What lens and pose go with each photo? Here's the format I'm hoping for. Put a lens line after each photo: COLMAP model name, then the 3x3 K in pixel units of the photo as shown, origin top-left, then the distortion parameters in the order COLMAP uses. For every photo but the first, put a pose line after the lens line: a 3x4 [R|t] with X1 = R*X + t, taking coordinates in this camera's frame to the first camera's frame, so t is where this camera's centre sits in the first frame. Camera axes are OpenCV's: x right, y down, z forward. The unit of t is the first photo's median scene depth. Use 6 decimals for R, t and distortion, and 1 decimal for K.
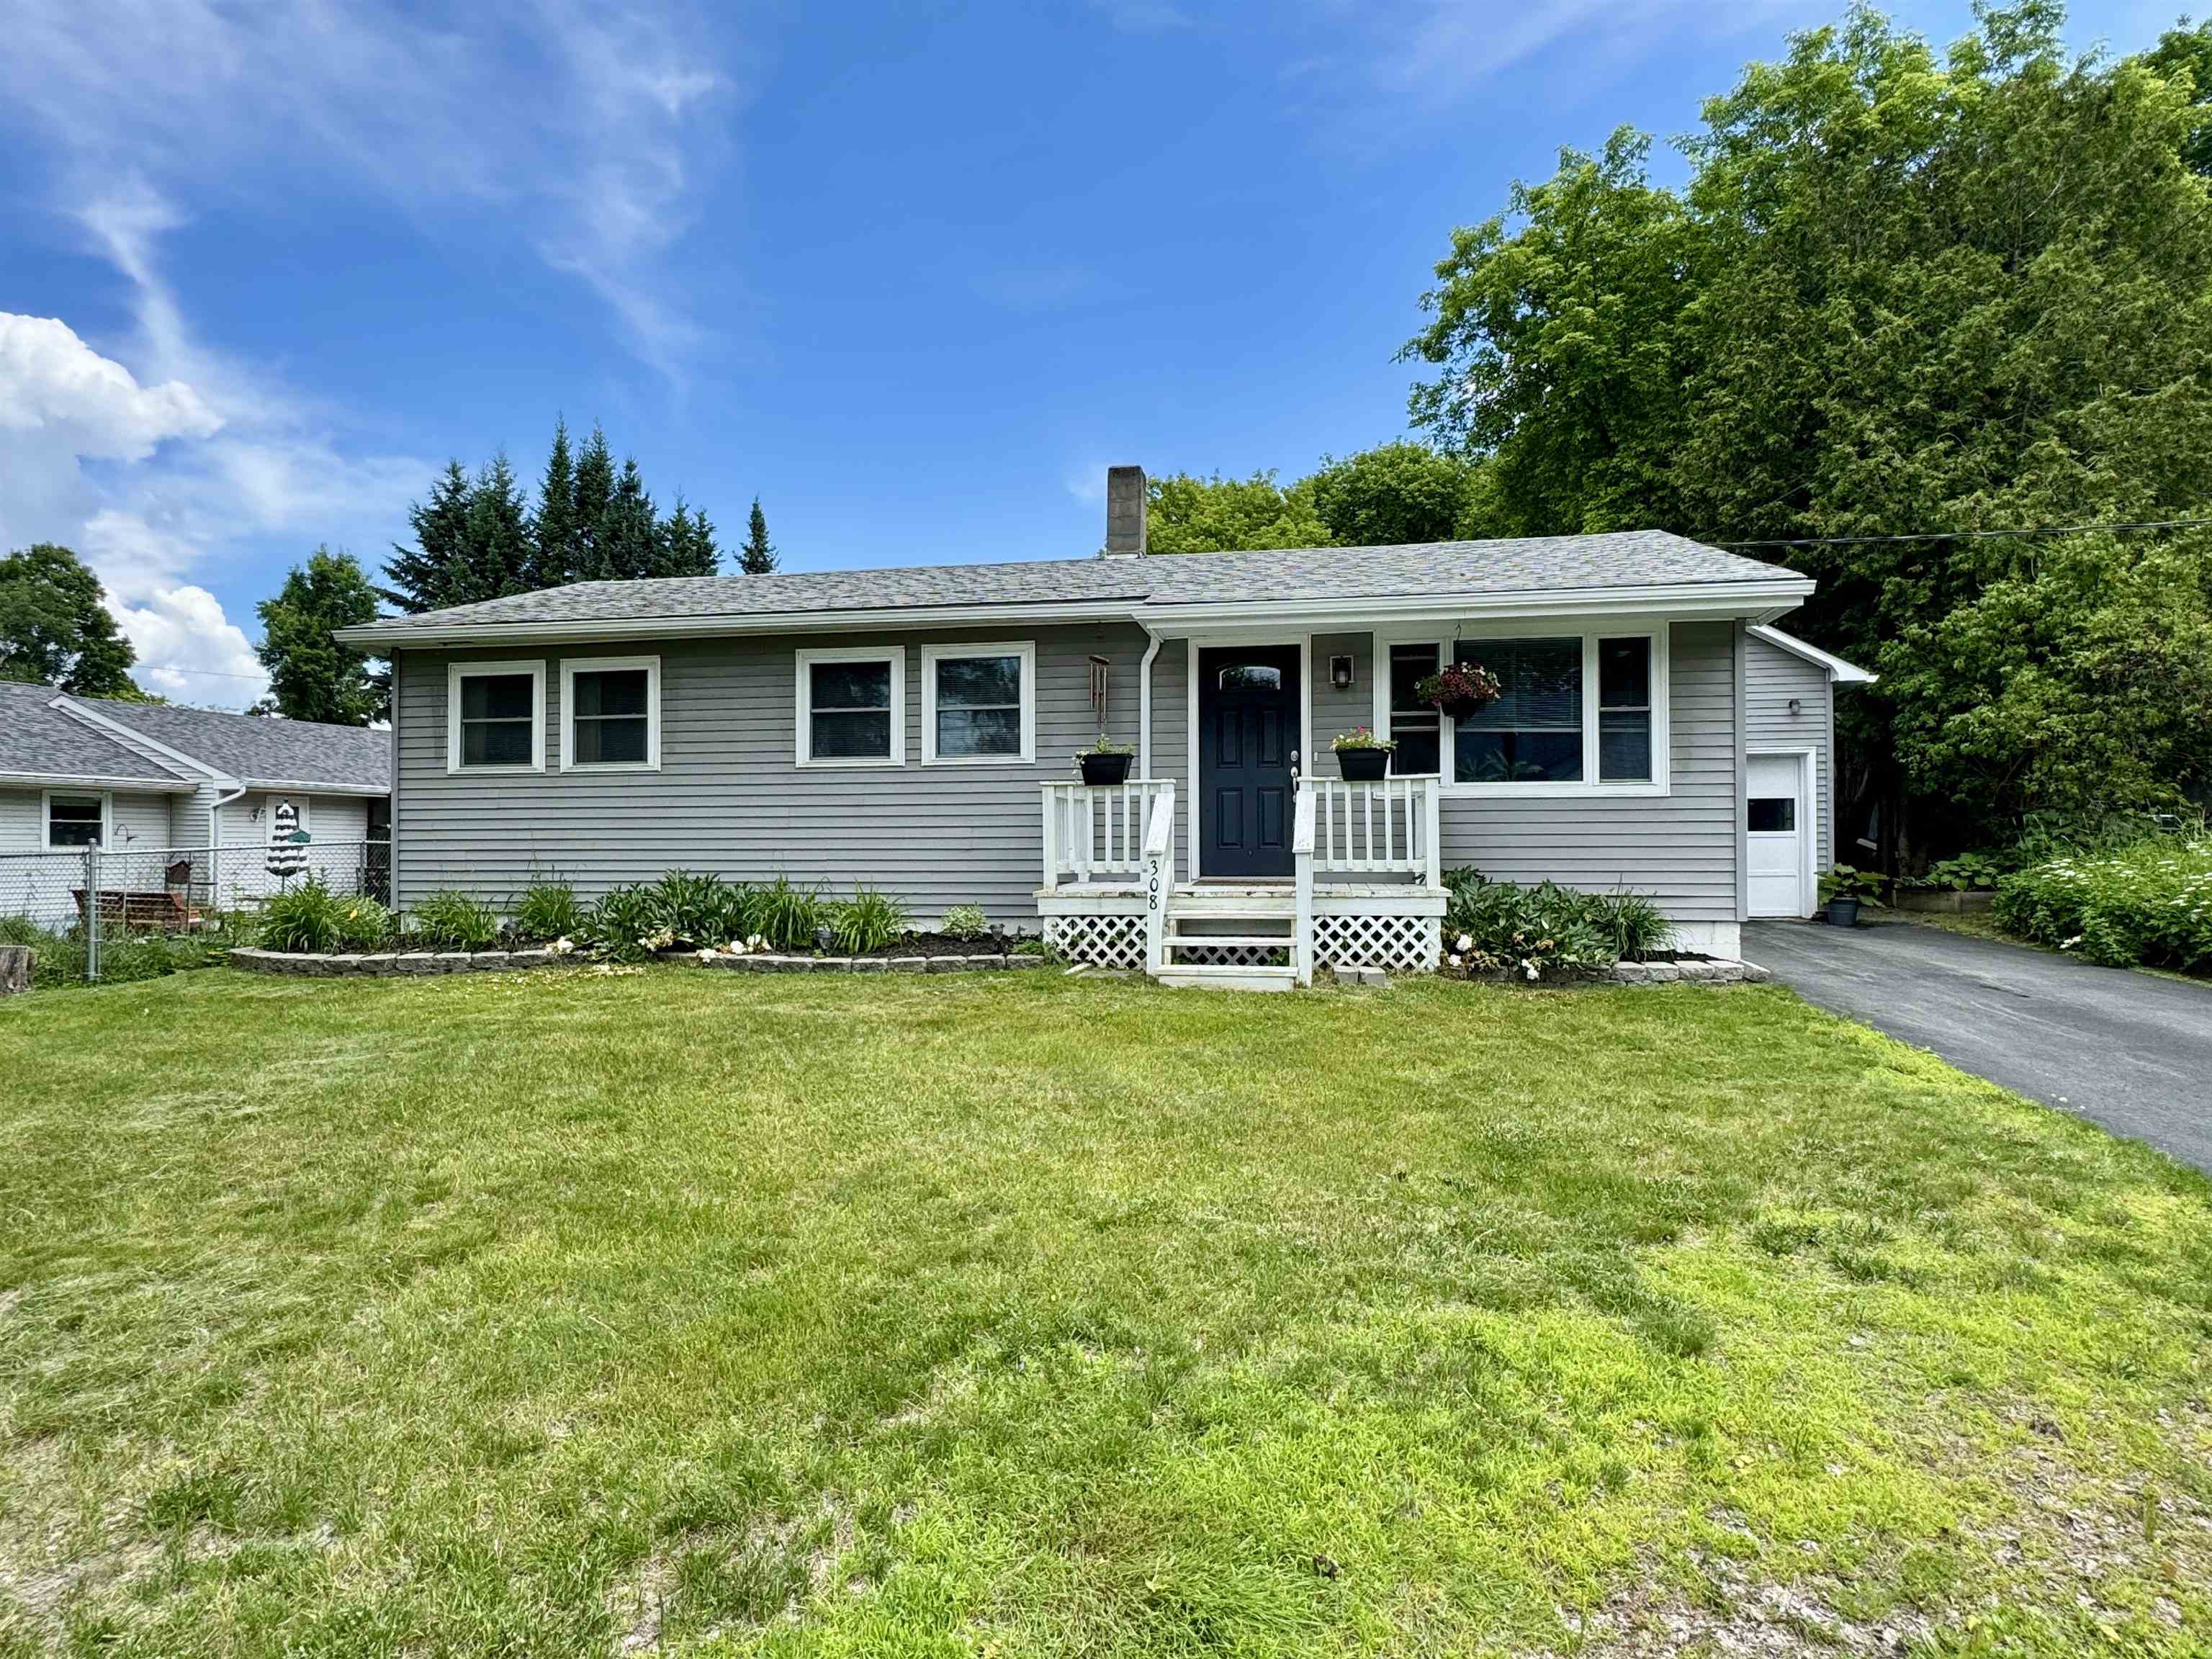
lens RADIAL K [[1249.5, 0, 1106.0], [0, 1249.5, 829.5], [0, 0, 1]] dist [0.001249, 0.002043]
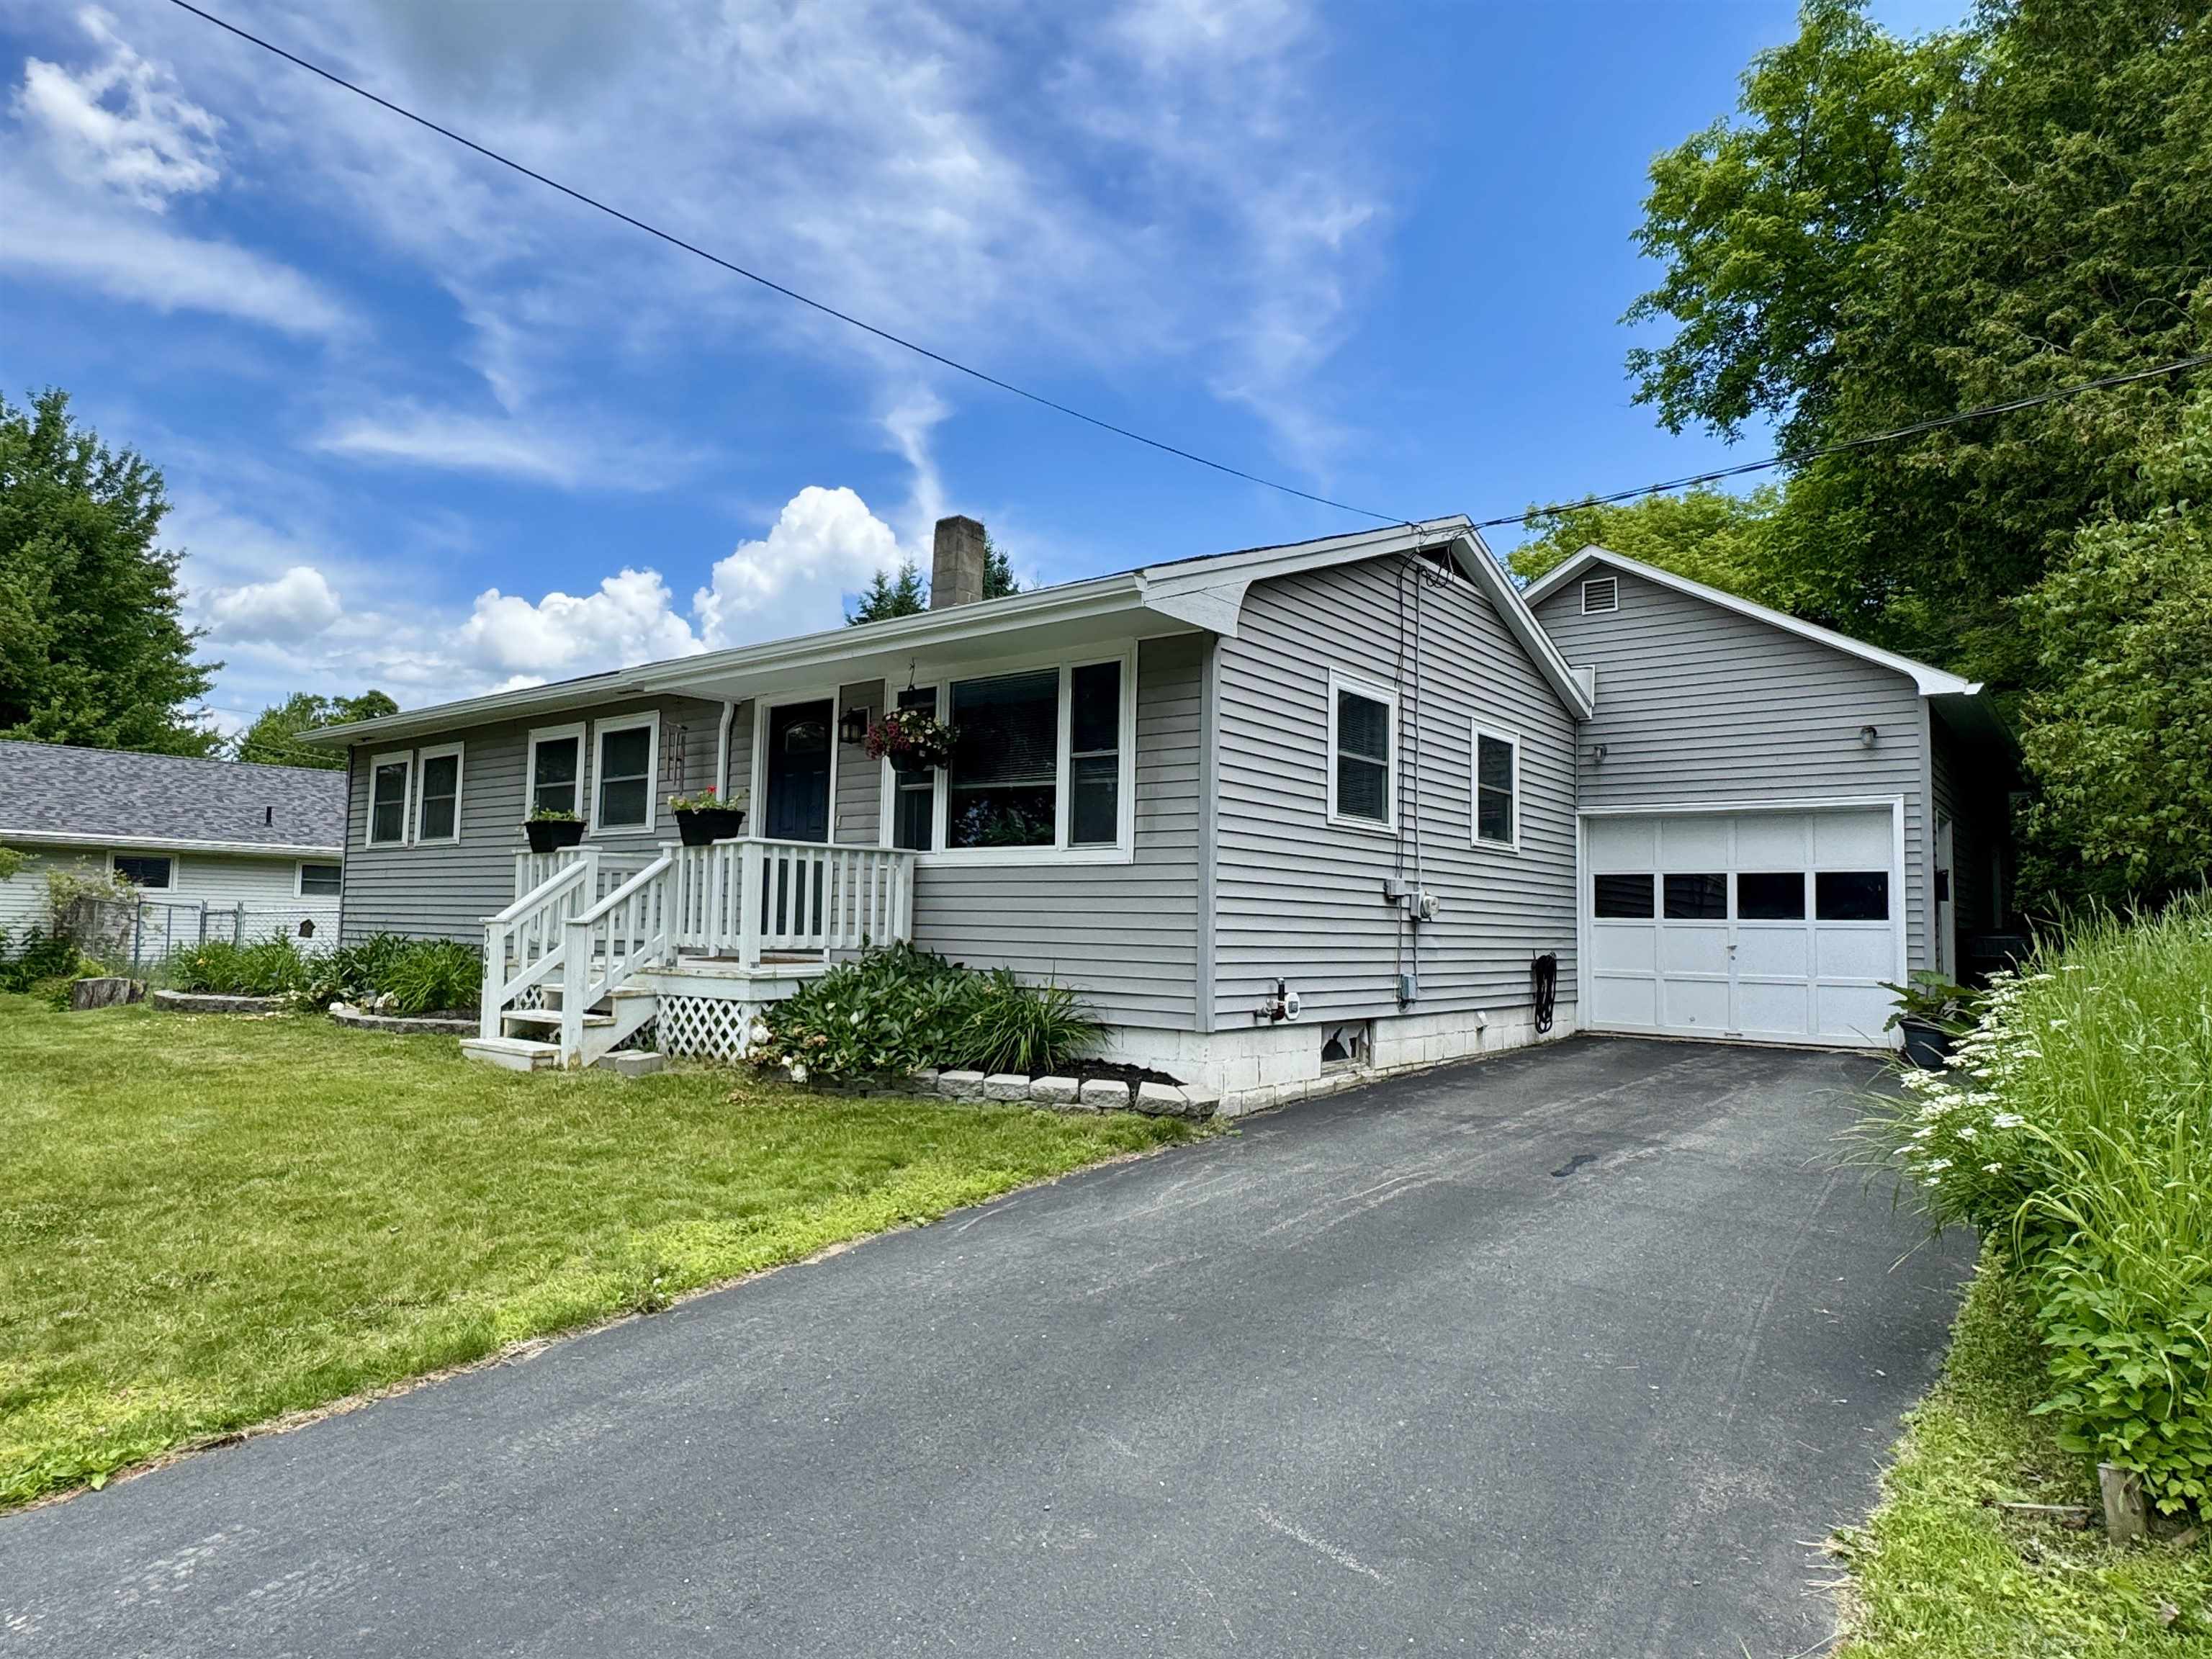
lens RADIAL K [[1314.5, 0, 1106.0], [0, 1314.5, 829.5], [0, 0, 1]] dist [0.003204, 0.000711]
pose [[0.877803, -0.013738, -0.478825, 0.772541], [-0.015461, 0.998255, -0.056984, -0.001260], [0.478772, 0.057424, 0.876059, 0.261508]]
